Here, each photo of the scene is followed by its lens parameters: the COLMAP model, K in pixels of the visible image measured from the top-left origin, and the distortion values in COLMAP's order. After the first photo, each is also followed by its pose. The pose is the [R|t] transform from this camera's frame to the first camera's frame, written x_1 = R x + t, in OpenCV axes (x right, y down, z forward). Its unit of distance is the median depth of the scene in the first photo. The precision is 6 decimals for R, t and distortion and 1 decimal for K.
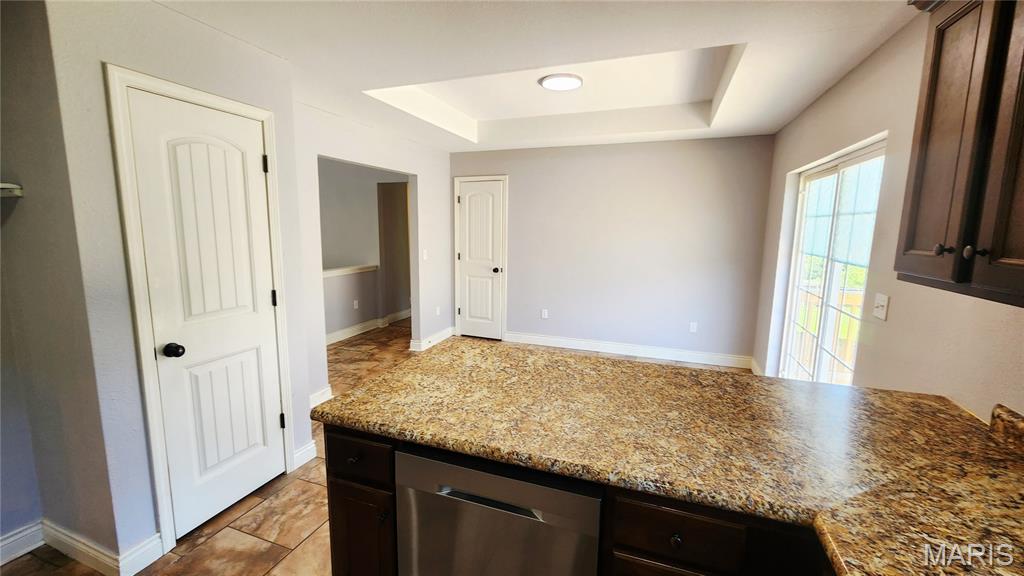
lens RADIAL K [[409.8, 0, 512.0], [0, 409.8, 288.0], [0, 0, 1]] dist [-0.000758, -0.000019]
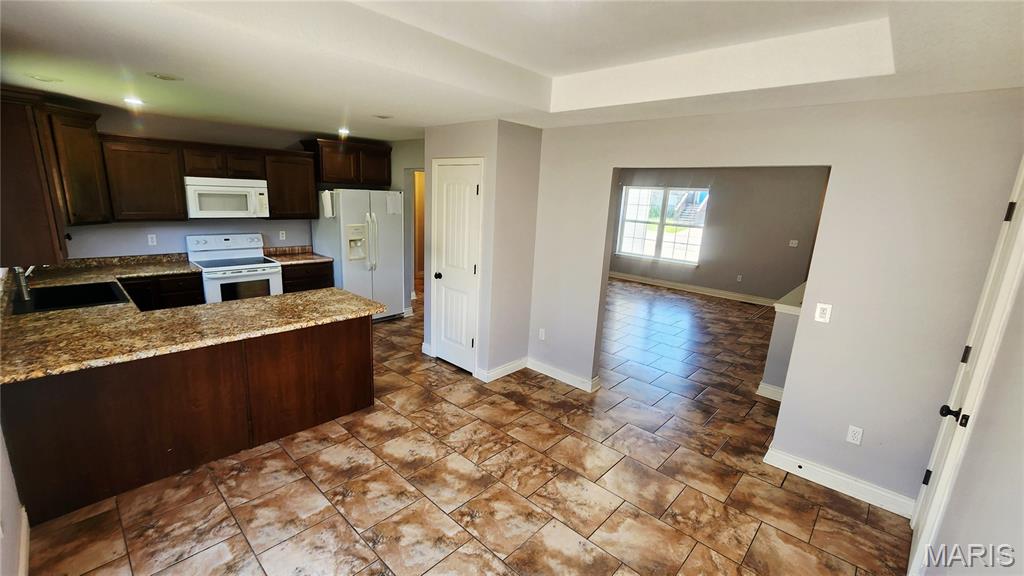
lens RADIAL K [[430.0, 0, 512.0], [0, 430.0, 288.0], [0, 0, 1]] dist [-0.001967, -0.000131]
pose [[-0.382188, 0.169794, -0.908351, 1.372396], [-0.191290, 0.947146, 0.257531, -0.545616], [0.904069, 0.272184, -0.329508, 2.422521]]
